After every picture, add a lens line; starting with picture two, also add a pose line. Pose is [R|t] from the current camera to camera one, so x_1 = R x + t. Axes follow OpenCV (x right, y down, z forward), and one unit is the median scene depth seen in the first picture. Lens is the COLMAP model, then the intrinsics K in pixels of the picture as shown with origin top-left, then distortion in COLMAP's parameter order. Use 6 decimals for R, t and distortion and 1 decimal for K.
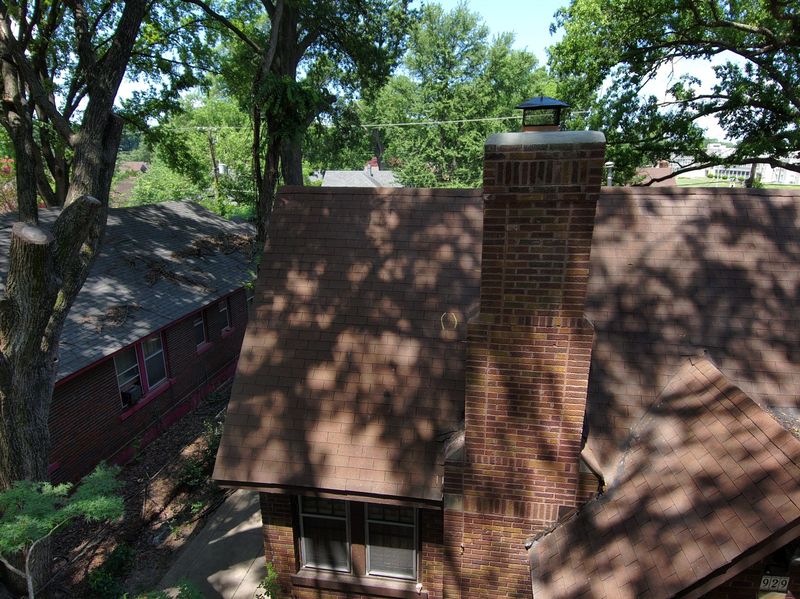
lens RADIAL K [[585.7, 0, 399.2], [0, 585.7, 298.2], [0, 0, 1]] dist [-0.008637, -0.014373]
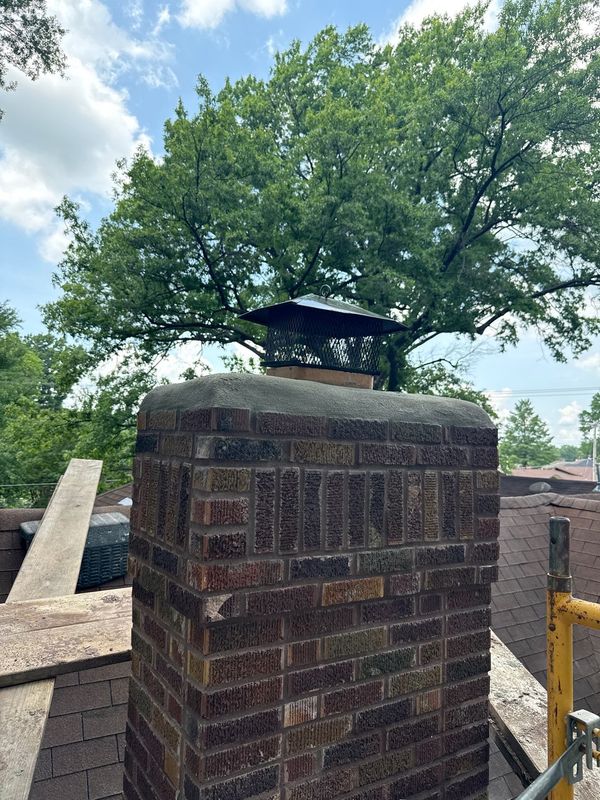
lens RADIAL K [[585.7, 0, 298.1], [0, 585.7, 398.2], [0, 0, 1]] dist [-0.008637, -0.014373]
pose [[0.755447, 0.098025, 0.647836, 0.001002], [0.101167, 0.959437, -0.263146, -0.056506], [-0.647353, 0.264332, 0.714887, 0.230768]]
